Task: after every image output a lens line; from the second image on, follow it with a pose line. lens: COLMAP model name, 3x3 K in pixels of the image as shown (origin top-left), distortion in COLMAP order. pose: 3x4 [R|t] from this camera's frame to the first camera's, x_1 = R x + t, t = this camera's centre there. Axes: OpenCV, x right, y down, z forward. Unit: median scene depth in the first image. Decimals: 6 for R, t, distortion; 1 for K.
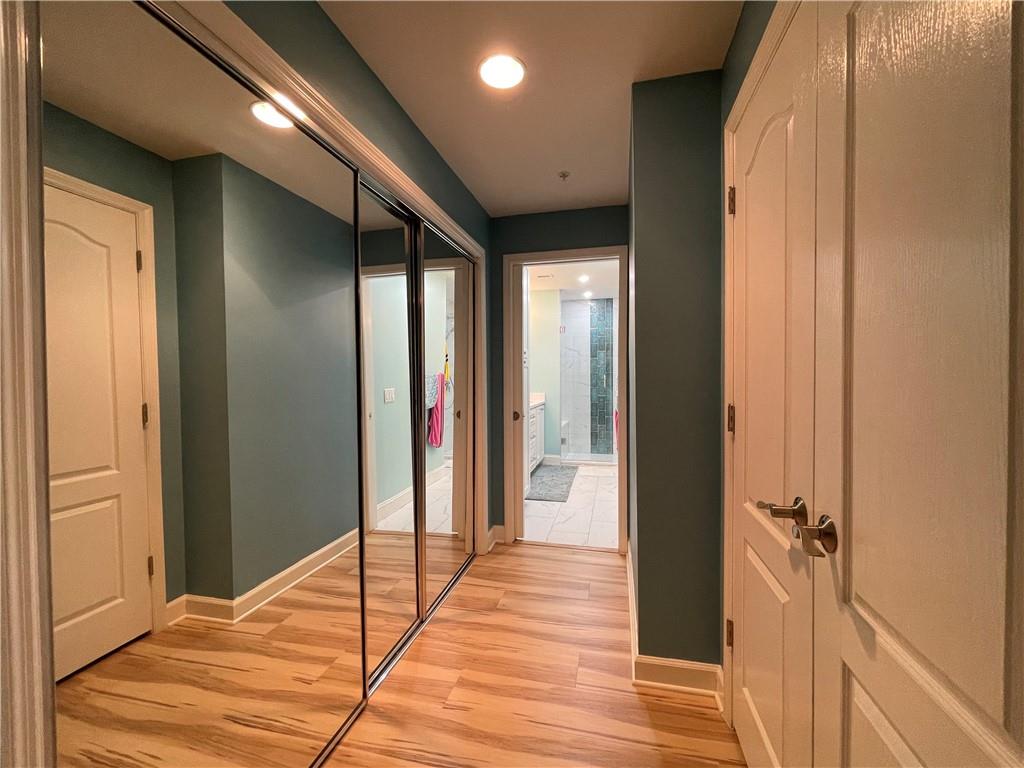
lens RADIAL K [[417.3, 0, 516.5], [0, 417.3, 382.5], [0, 0, 1]] dist [-0.001670, -0.000384]
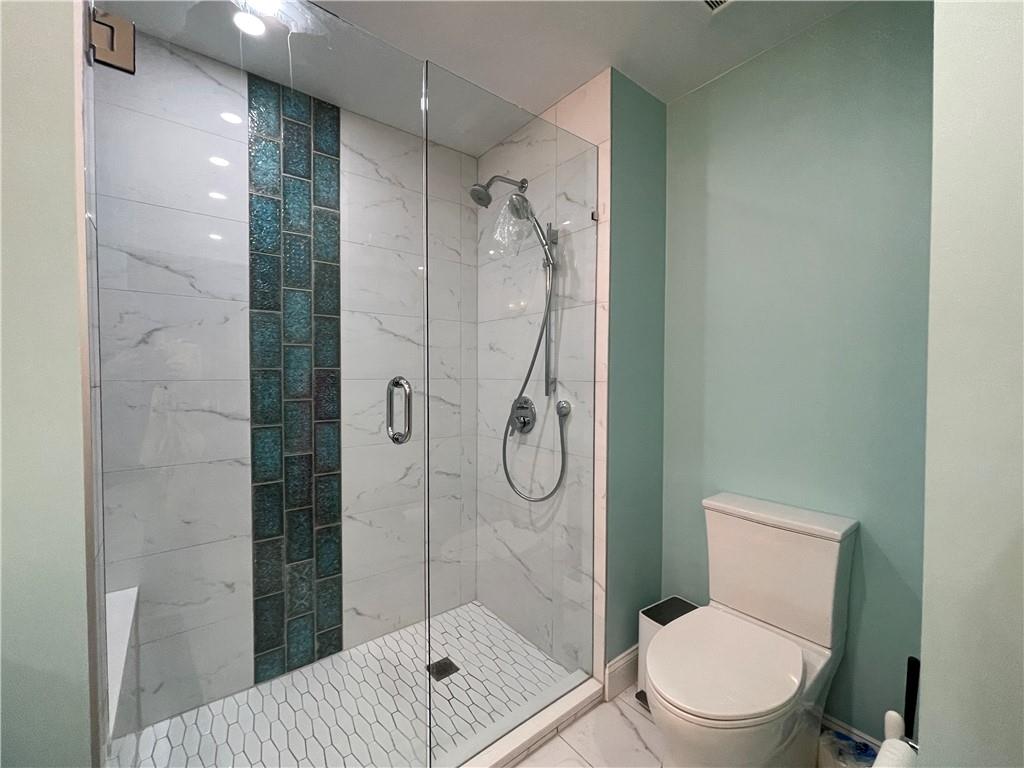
lens RADIAL K [[417.3, 0, 511.1], [0, 417.3, 384.6], [0, 0, 1]] dist [-0.001670, -0.000384]
pose [[0.626783, -0.010486, 0.779123, 0.080139], [0.008071, 0.999943, 0.006965, -0.014491], [-0.779152, 0.001923, 0.626832, 0.725587]]
